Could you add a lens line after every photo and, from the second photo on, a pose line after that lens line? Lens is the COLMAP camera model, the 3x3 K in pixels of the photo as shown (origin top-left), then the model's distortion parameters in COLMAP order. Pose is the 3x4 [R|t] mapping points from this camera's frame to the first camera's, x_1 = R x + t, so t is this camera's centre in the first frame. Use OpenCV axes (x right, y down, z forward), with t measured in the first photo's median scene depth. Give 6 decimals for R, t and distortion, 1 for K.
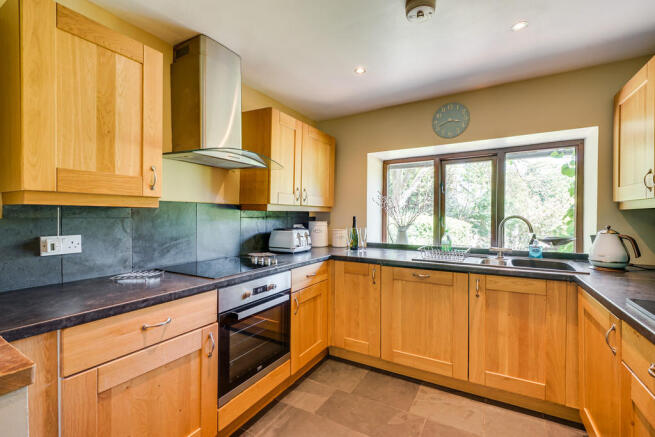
lens RADIAL K [[290.2, 0, 328.9], [0, 290.2, 218.5], [0, 0, 1]] dist [-0.003125, 0.000358]
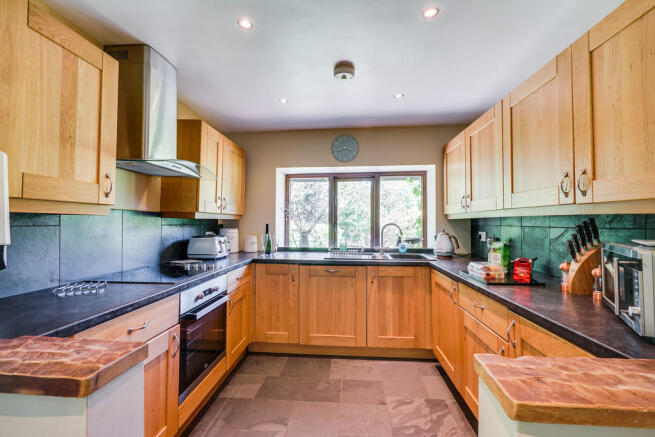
lens RADIAL K [[290.2, 0, 326.1], [0, 290.2, 217.5], [0, 0, 1]] dist [-0.003125, 0.000358]
pose [[0.906330, 0.007808, 0.422498, -0.259582], [0.003941, 0.999630, -0.026929, -0.000558], [-0.422552, 0.026072, 0.905964, -0.150407]]
